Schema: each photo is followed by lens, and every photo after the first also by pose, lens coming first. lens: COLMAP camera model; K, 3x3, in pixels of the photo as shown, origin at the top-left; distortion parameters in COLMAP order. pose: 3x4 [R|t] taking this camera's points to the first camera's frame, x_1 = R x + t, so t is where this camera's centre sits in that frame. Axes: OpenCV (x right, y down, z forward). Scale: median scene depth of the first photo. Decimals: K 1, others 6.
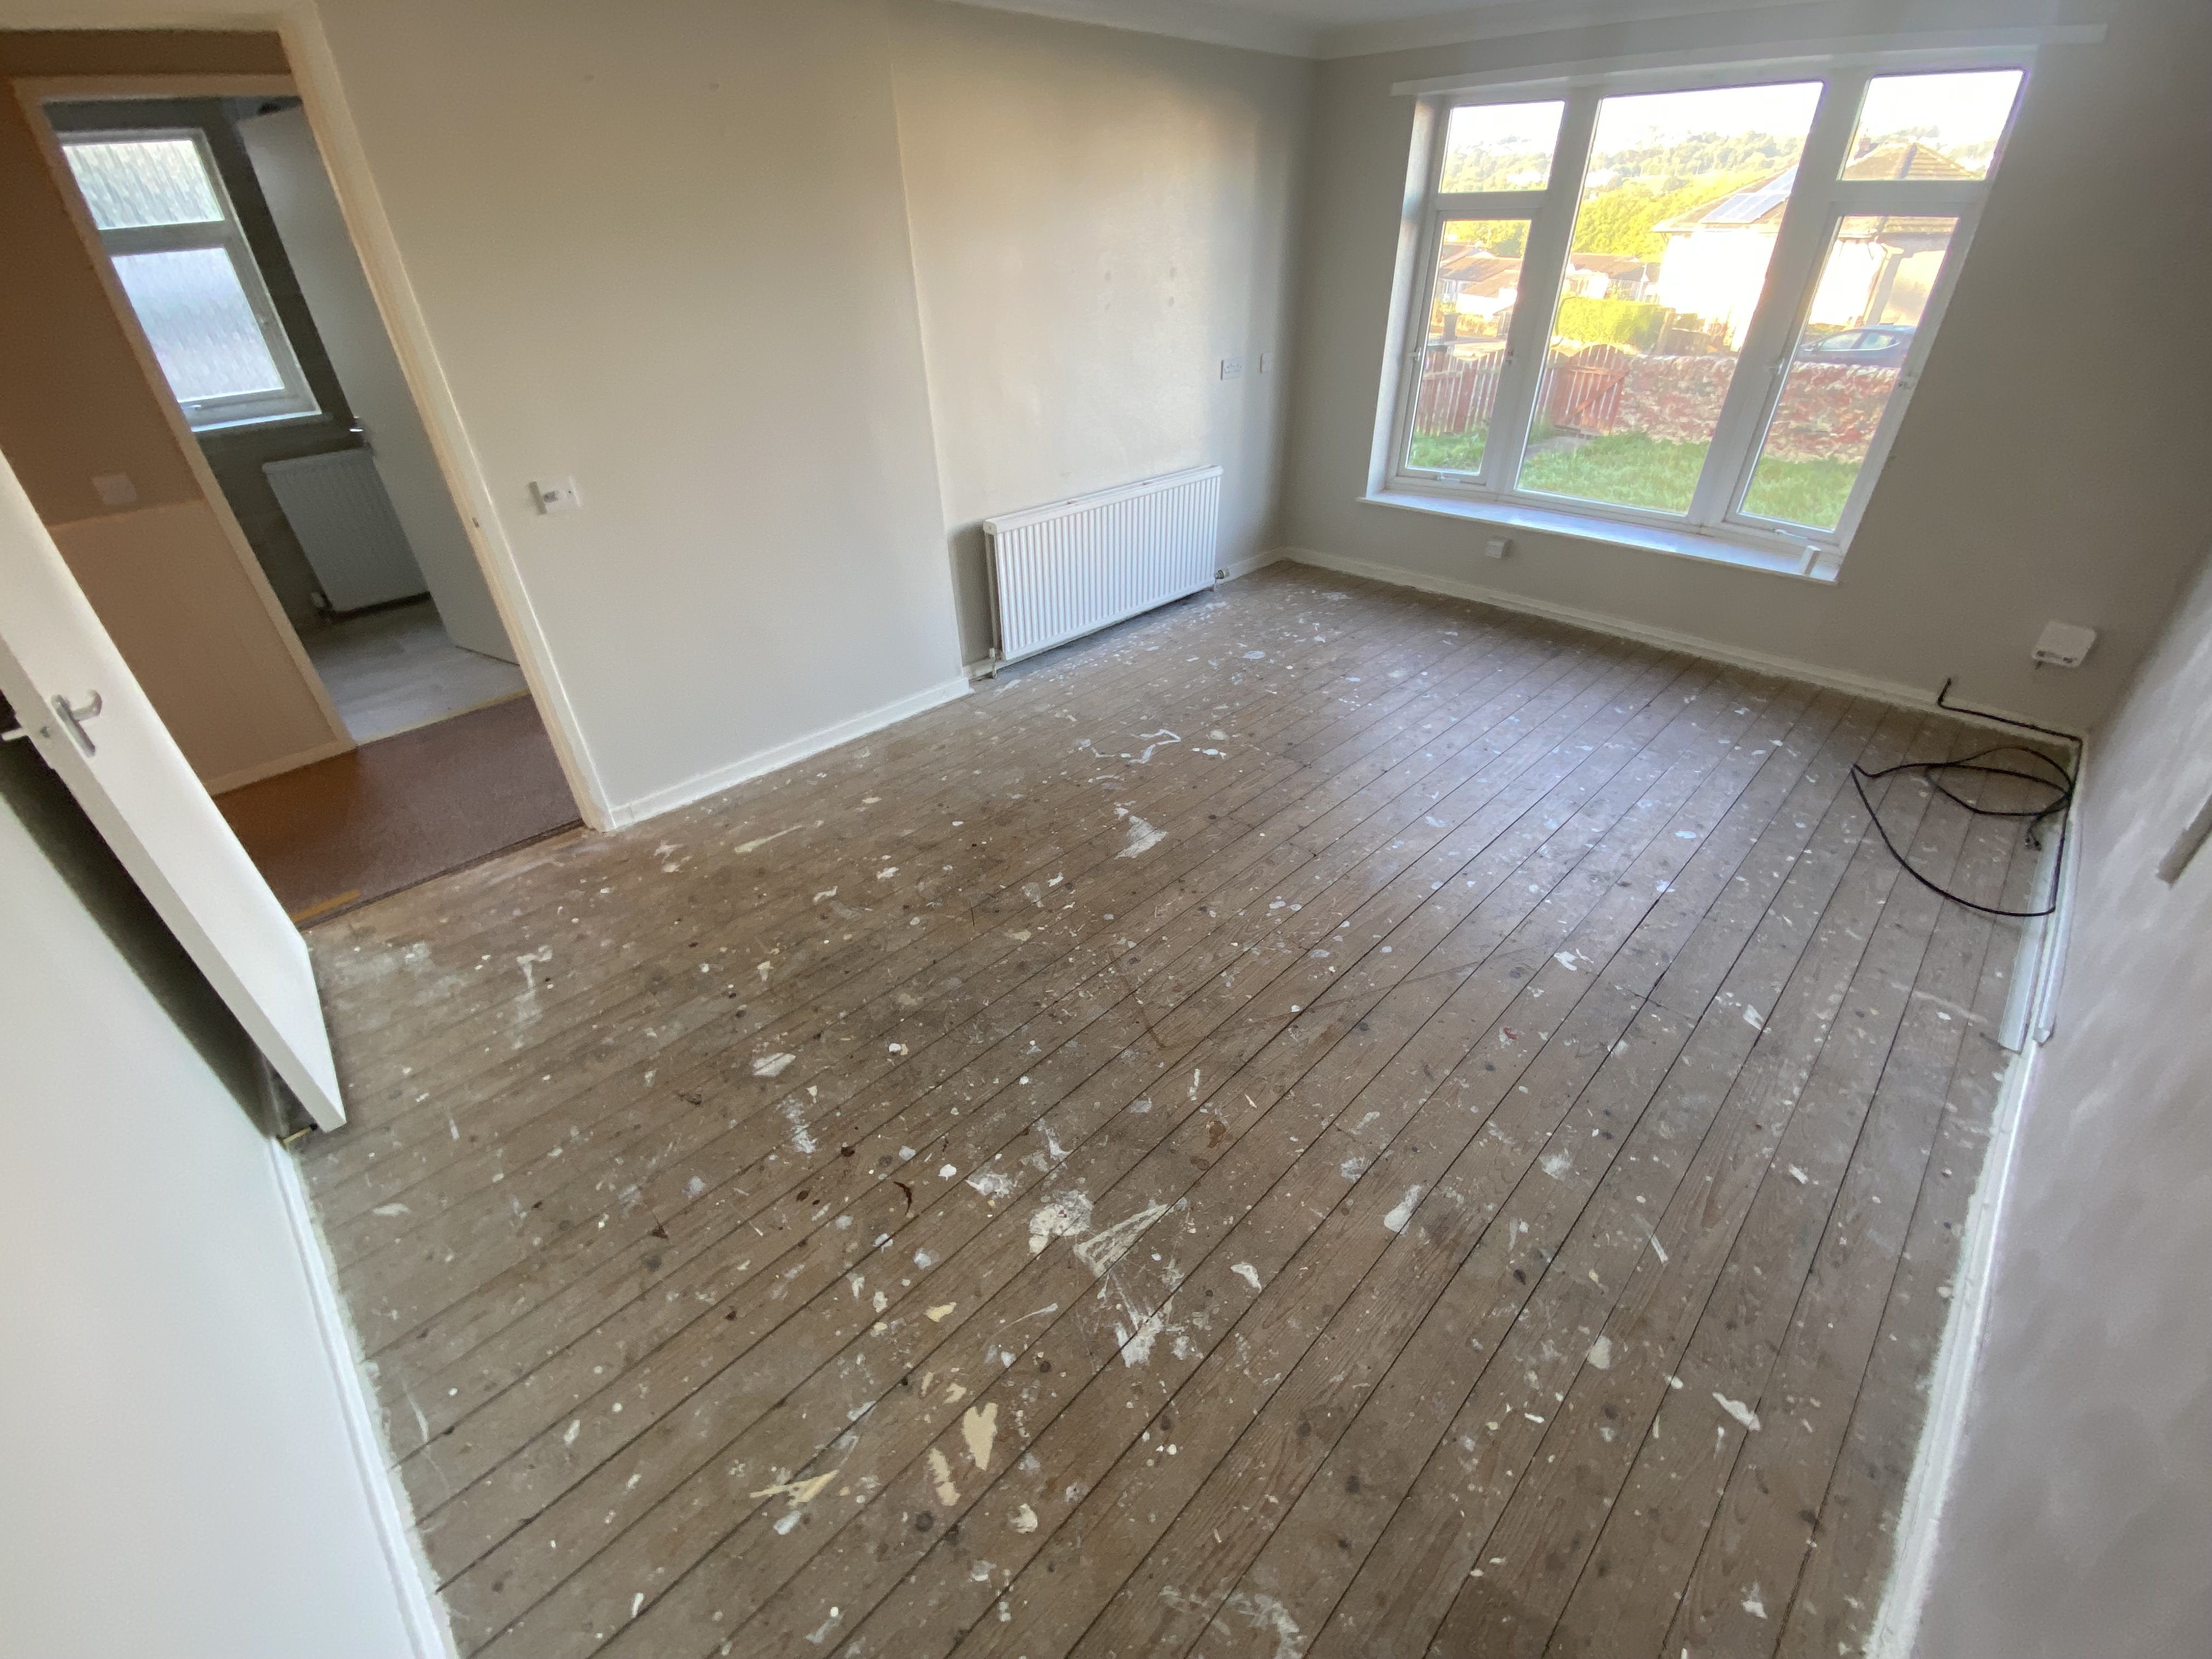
lens RADIAL K [[906.1, 0, 1103.8], [0, 906.1, 810.5], [0, 0, 1]] dist [0.046886, -0.033564]
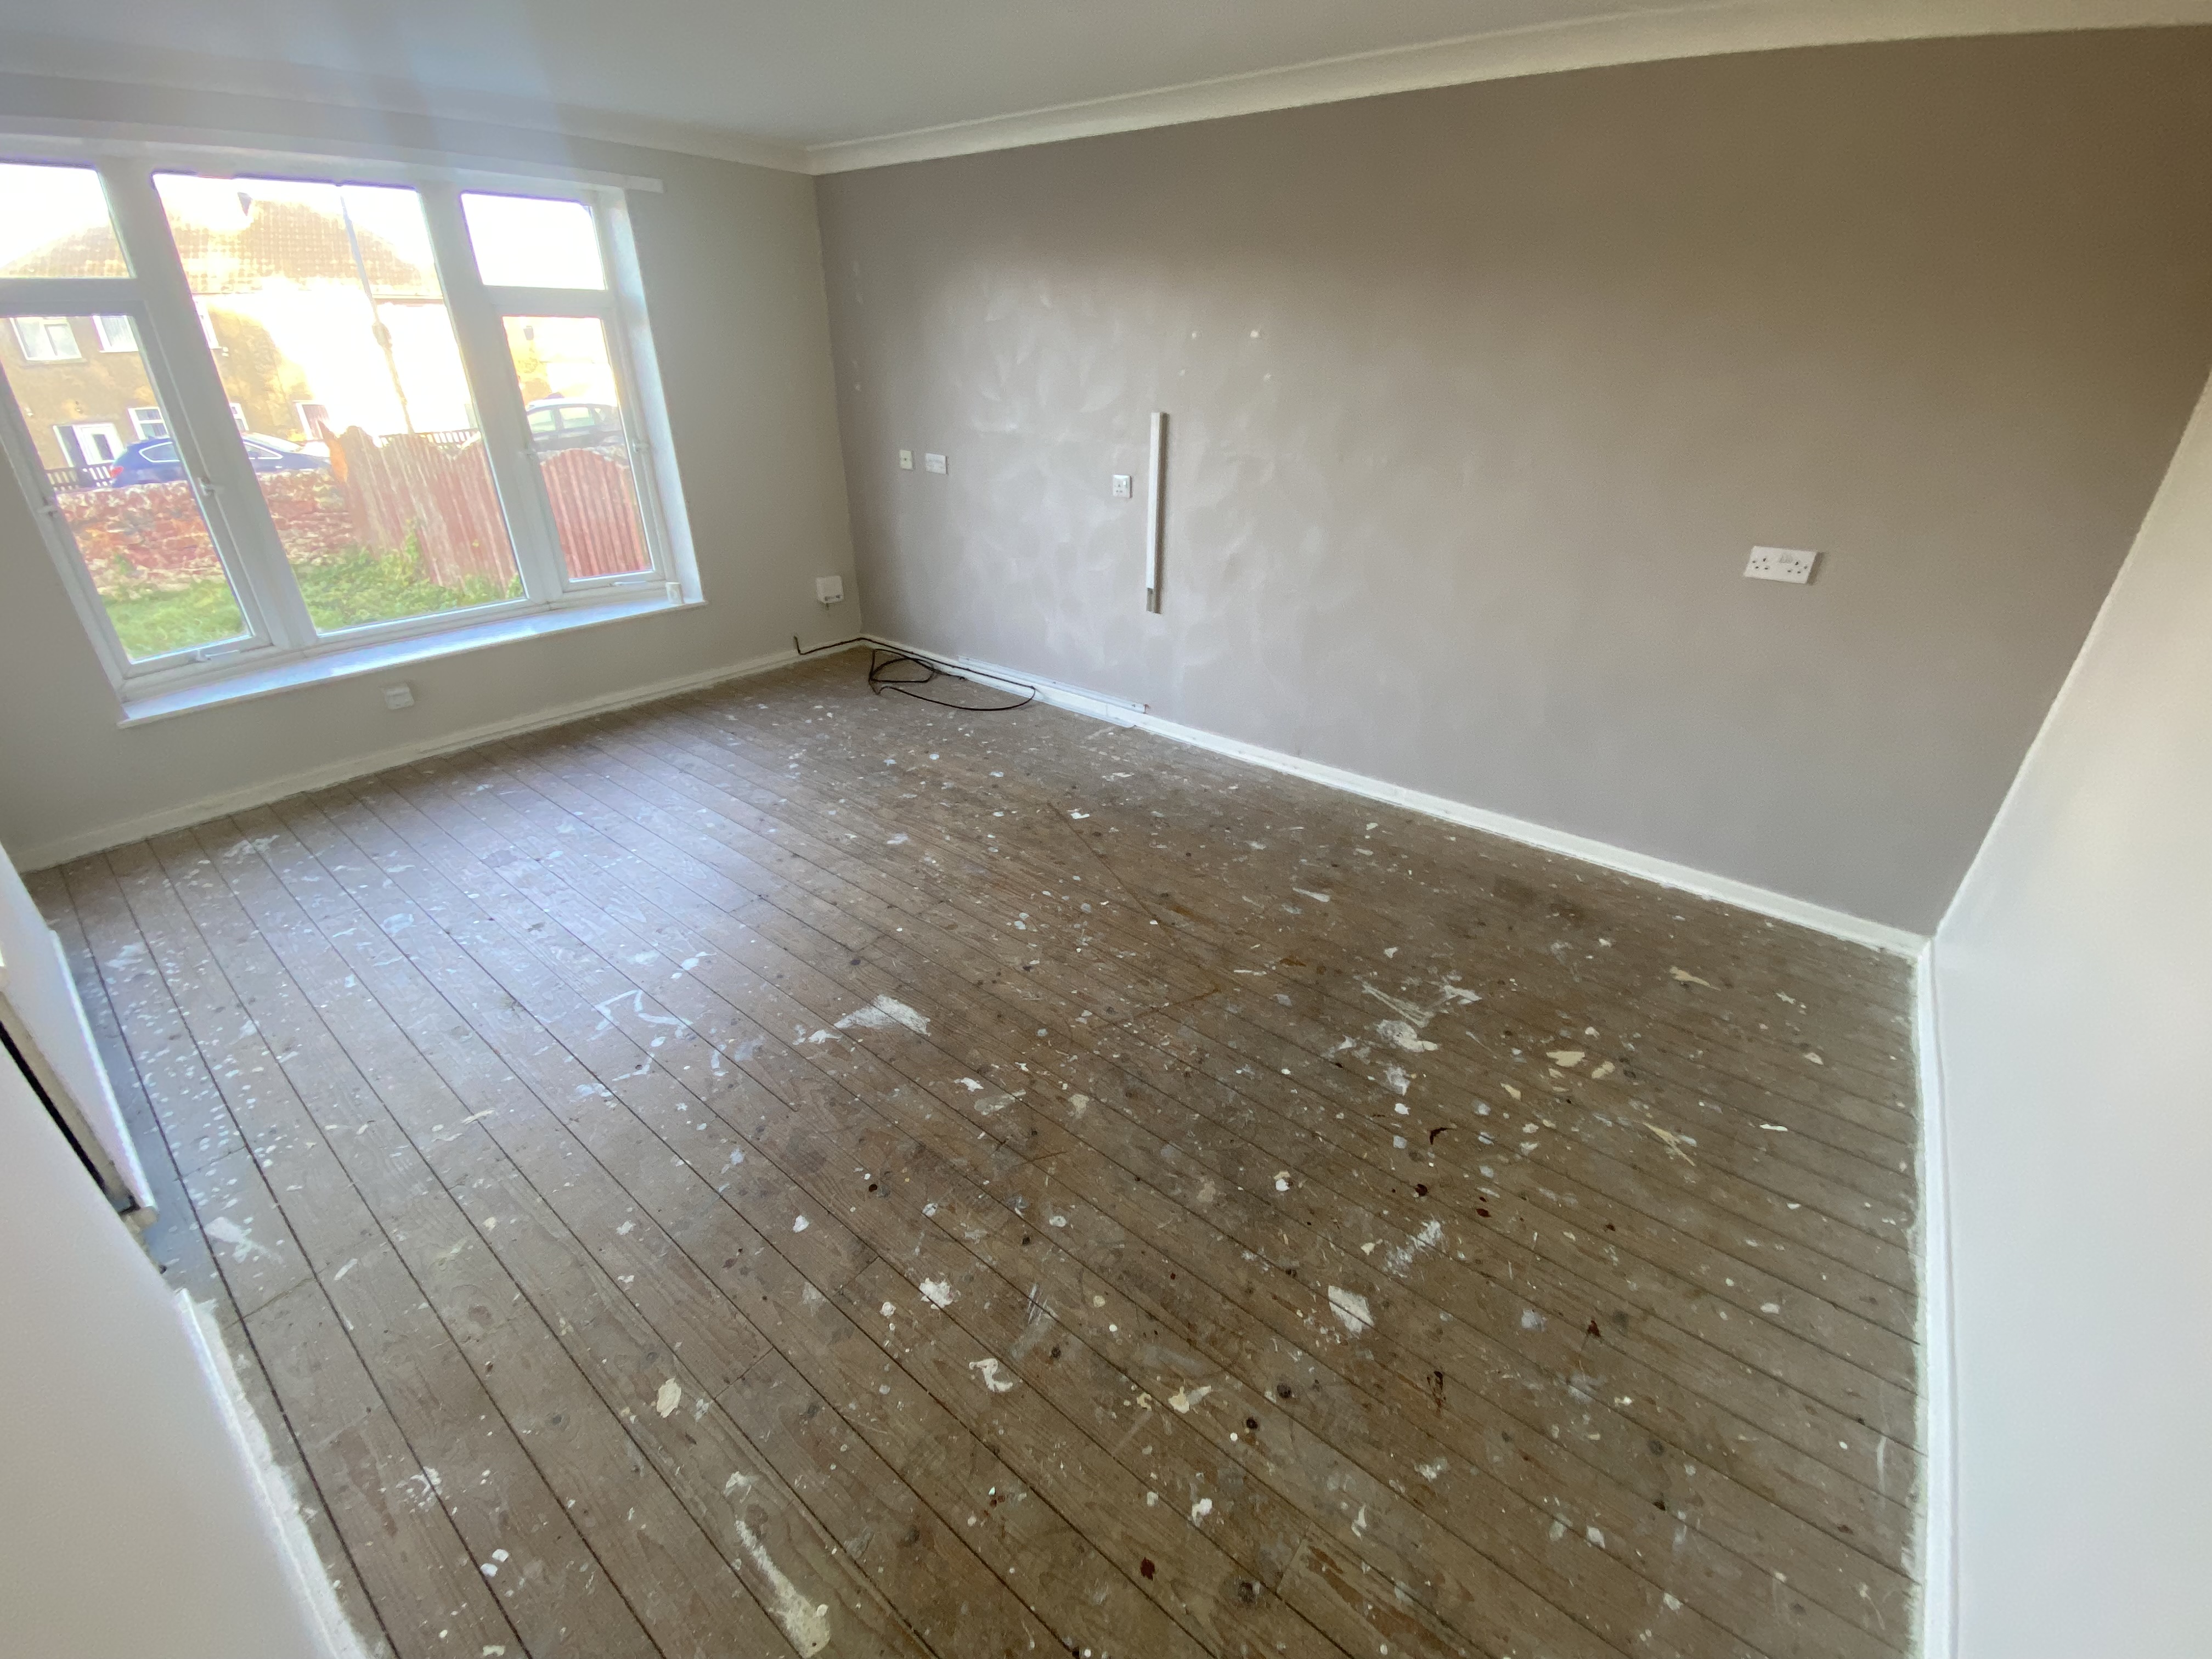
lens RADIAL K [[906.1, 0, 1103.8], [0, 906.1, 810.5], [0, 0, 1]] dist [0.046886, -0.033564]
pose [[-0.123852, -0.433692, 0.892509, -0.864476], [0.521801, 0.736574, 0.430328, -0.488981], [-0.844029, 0.519009, 0.135075, 0.864639]]
